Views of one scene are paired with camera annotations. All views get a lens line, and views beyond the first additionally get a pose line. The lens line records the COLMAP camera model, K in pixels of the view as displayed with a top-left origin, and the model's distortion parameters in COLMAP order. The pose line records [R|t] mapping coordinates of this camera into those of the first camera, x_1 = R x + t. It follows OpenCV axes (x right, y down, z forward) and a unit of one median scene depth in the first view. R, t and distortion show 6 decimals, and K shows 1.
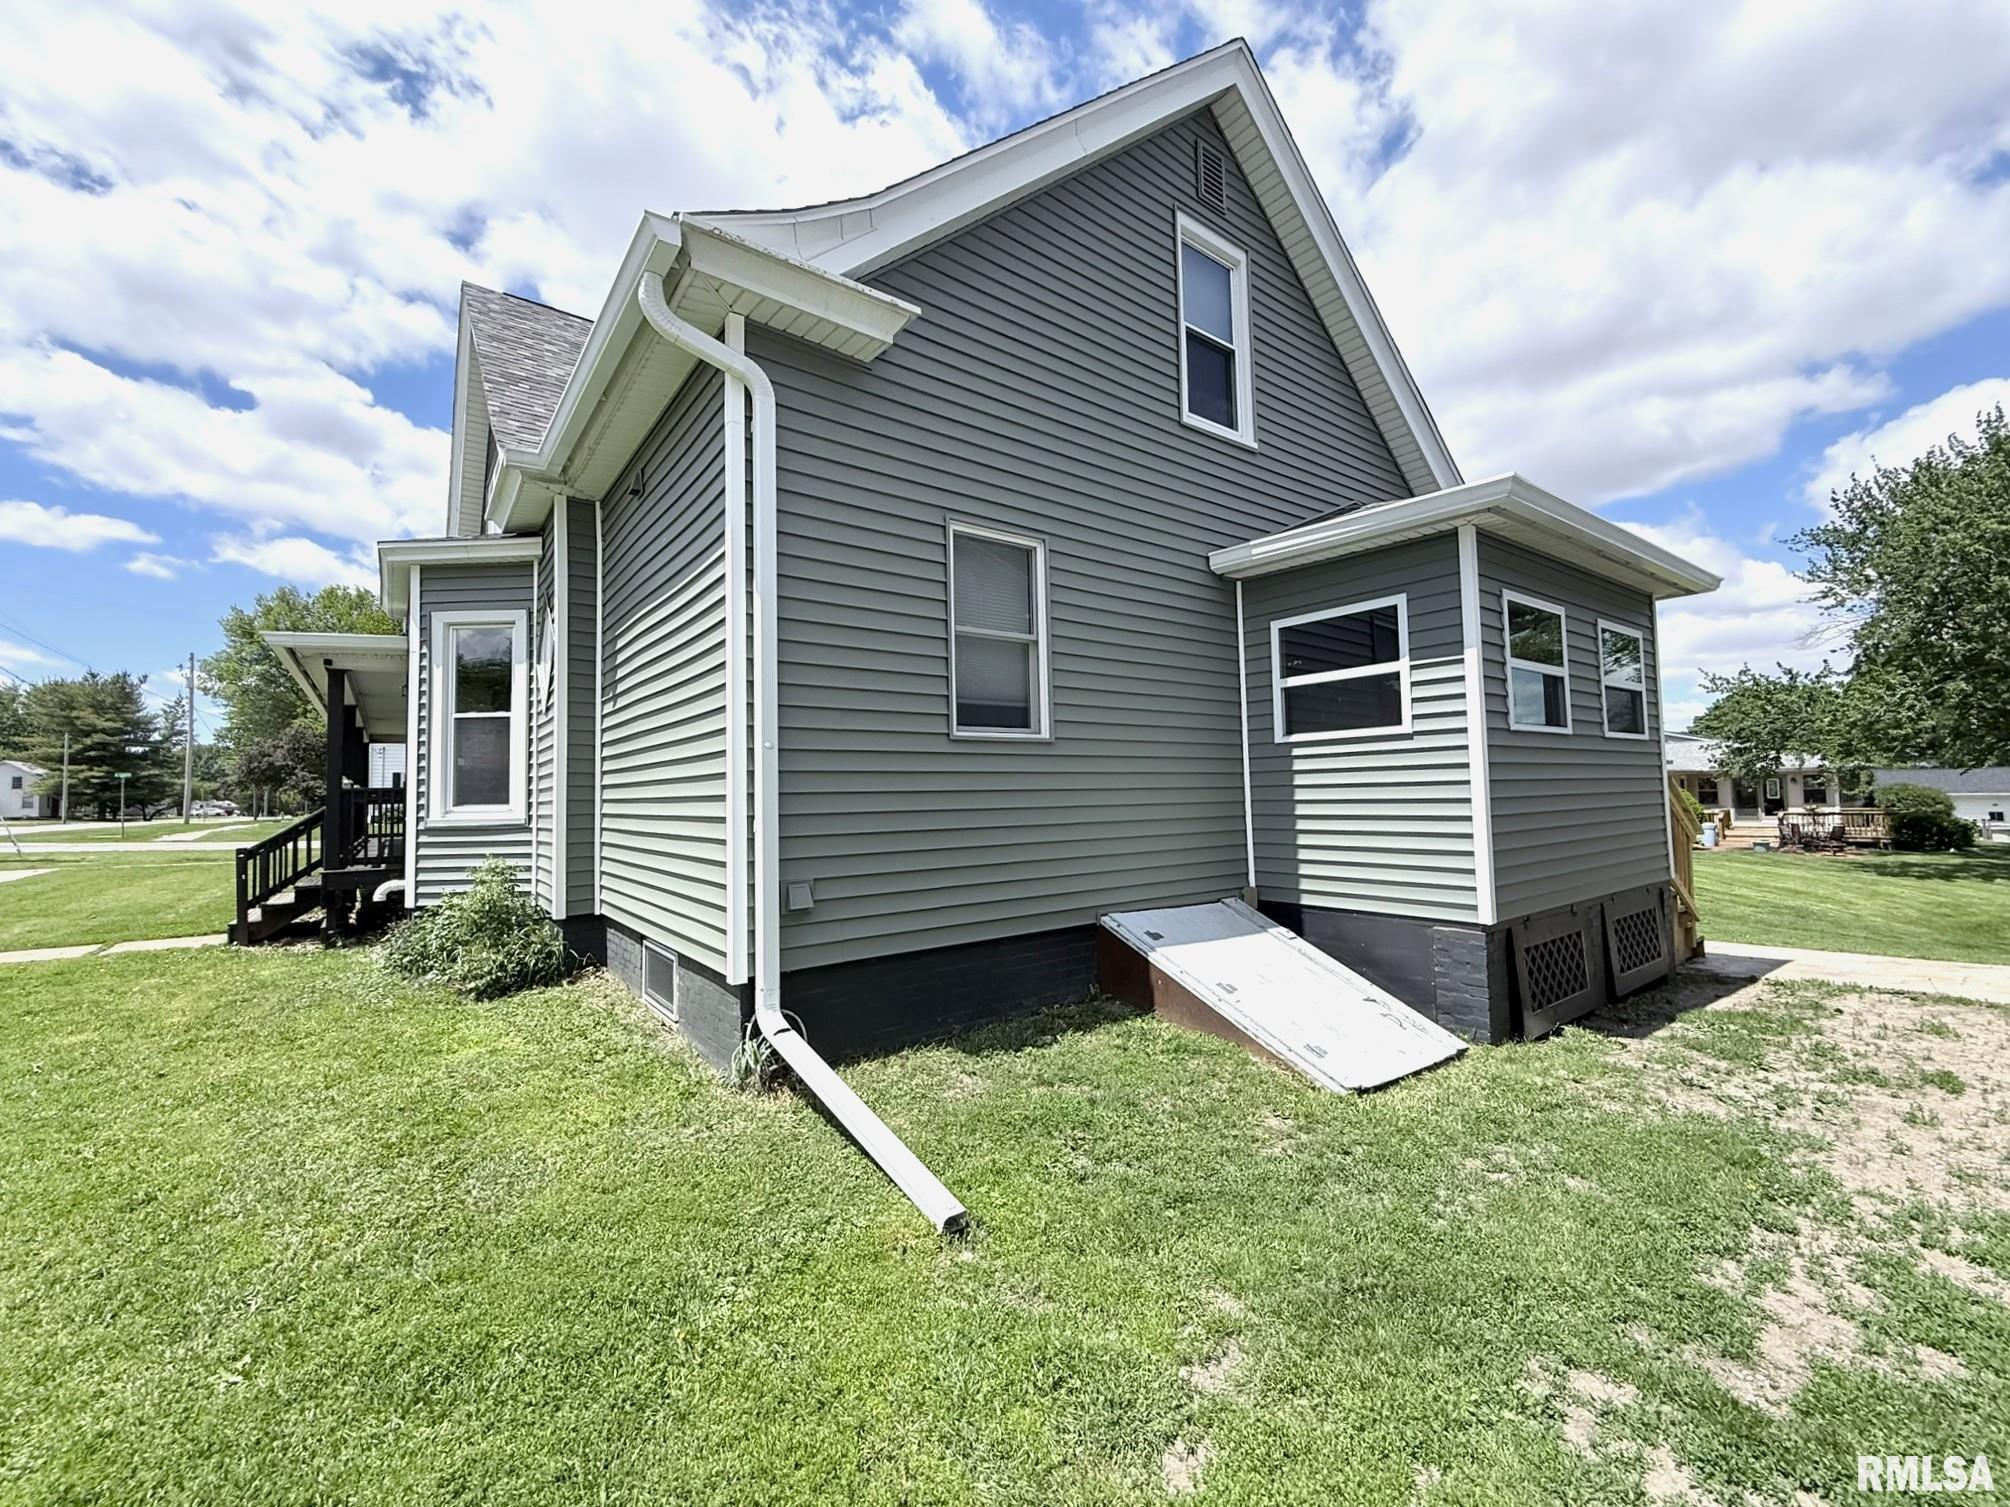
lens RADIAL K [[806.2, 0, 1005.0], [0, 806.2, 753.5], [0, 0, 1]] dist [-0.000404, -0.000013]
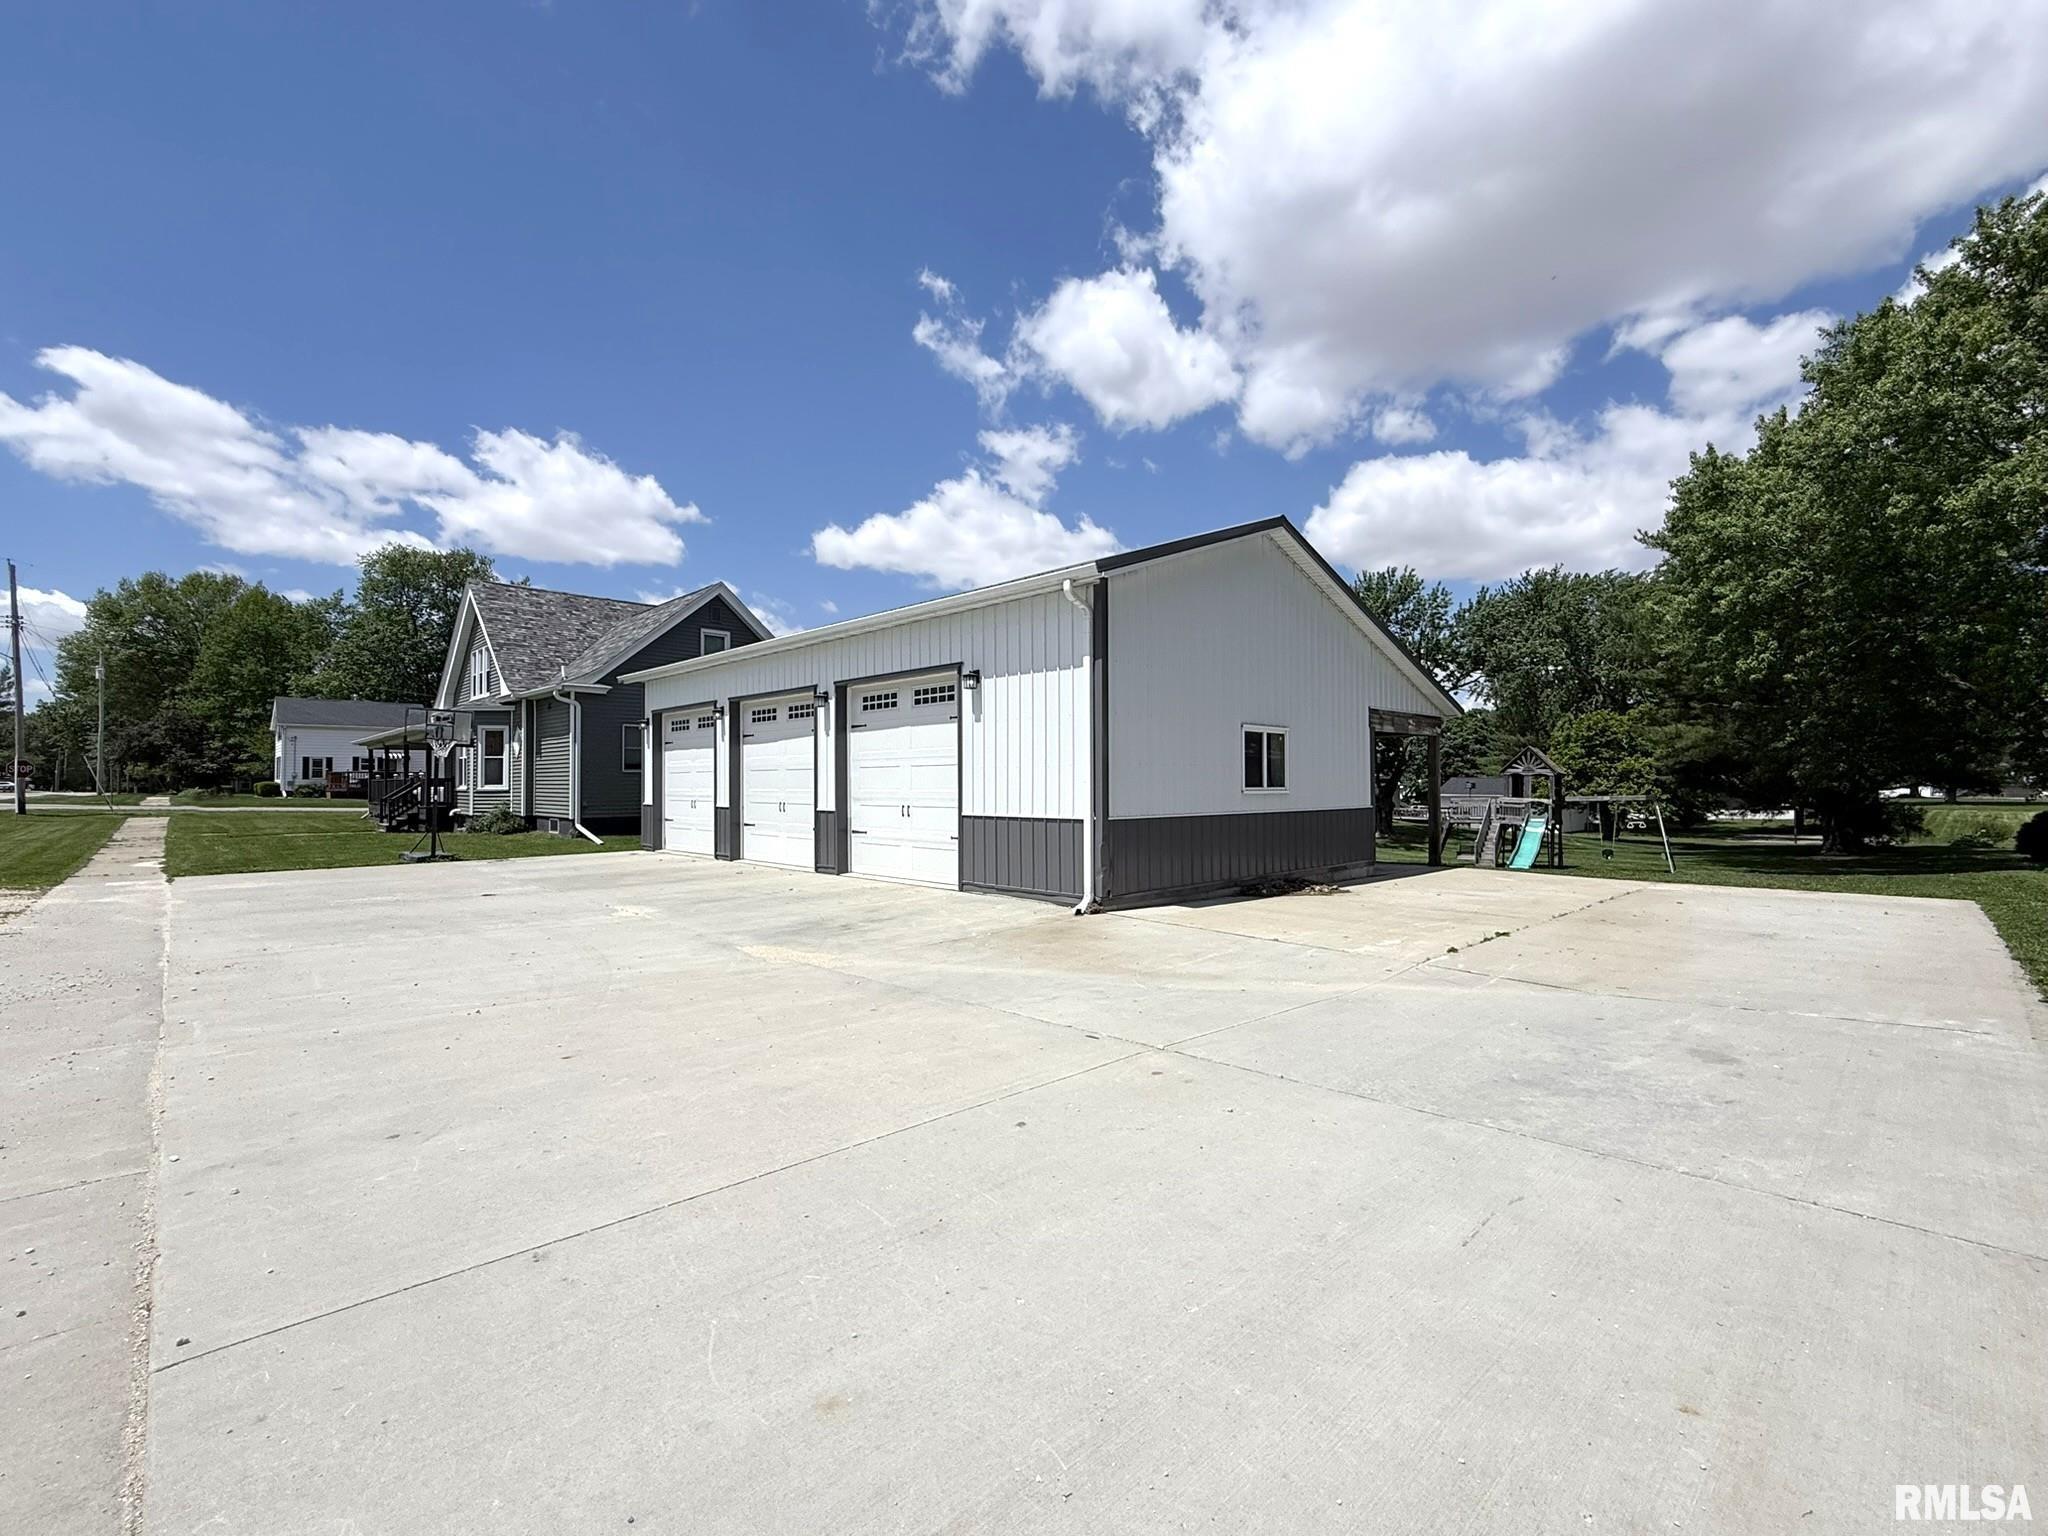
lens RADIAL K [[929.1, 0, 1024.0], [0, 929.1, 768.0], [0, 0, 1]] dist [-0.003128, -0.000389]
pose [[0.994622, 0.020359, 0.101550, 1.153800], [-0.023707, 0.999211, 0.031869, -0.181400], [-0.100821, -0.034105, 0.994320, -3.090046]]
